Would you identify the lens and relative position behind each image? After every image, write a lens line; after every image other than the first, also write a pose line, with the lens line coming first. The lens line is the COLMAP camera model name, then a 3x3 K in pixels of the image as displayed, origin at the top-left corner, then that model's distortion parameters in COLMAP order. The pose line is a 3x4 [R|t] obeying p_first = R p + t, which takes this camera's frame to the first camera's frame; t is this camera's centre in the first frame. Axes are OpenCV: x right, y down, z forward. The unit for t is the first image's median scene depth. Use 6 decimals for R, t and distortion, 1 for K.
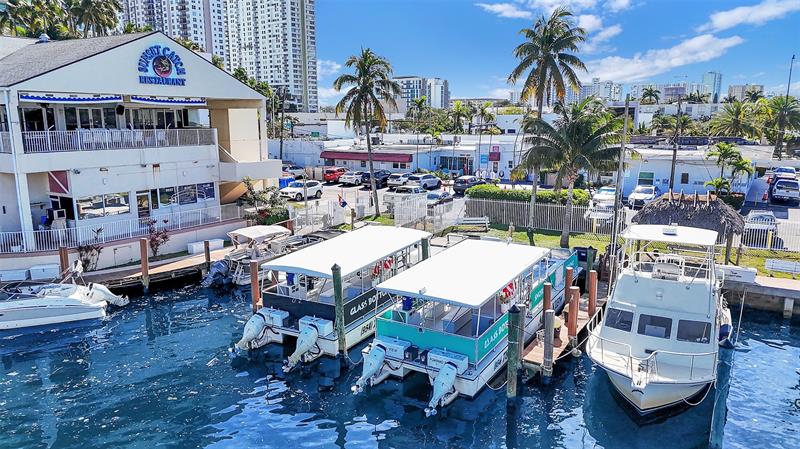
lens RADIAL K [[575.1, 0, 402.2], [0, 575.1, 223.9], [0, 0, 1]] dist [0.049781, -0.025142]
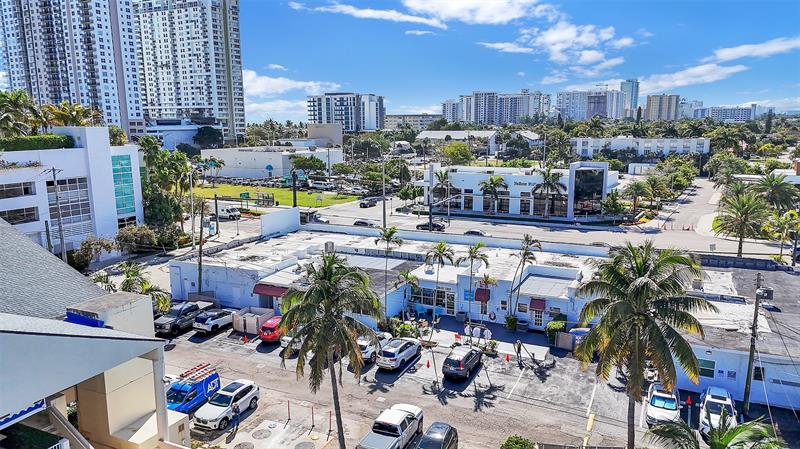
lens RADIAL K [[575.1, 0, 400.5], [0, 575.1, 223.2], [0, 0, 1]] dist [0.049781, -0.025142]
pose [[0.993286, -0.026415, 0.112625, -0.007477], [0.027094, 0.999623, -0.004510, -0.044665], [-0.112463, 0.007532, 0.993627, 0.050502]]
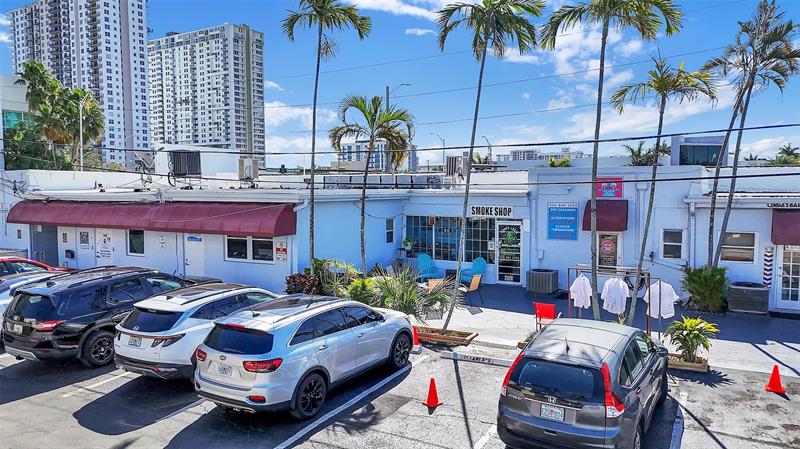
lens RADIAL K [[575.1, 0, 401.9], [0, 575.1, 224.9], [0, 0, 1]] dist [0.049781, -0.025142]
pose [[0.998527, -0.002742, 0.054186, 0.010497], [0.009288, 0.992620, -0.120910, -0.016803], [-0.053455, 0.121236, 0.991183, 0.155294]]
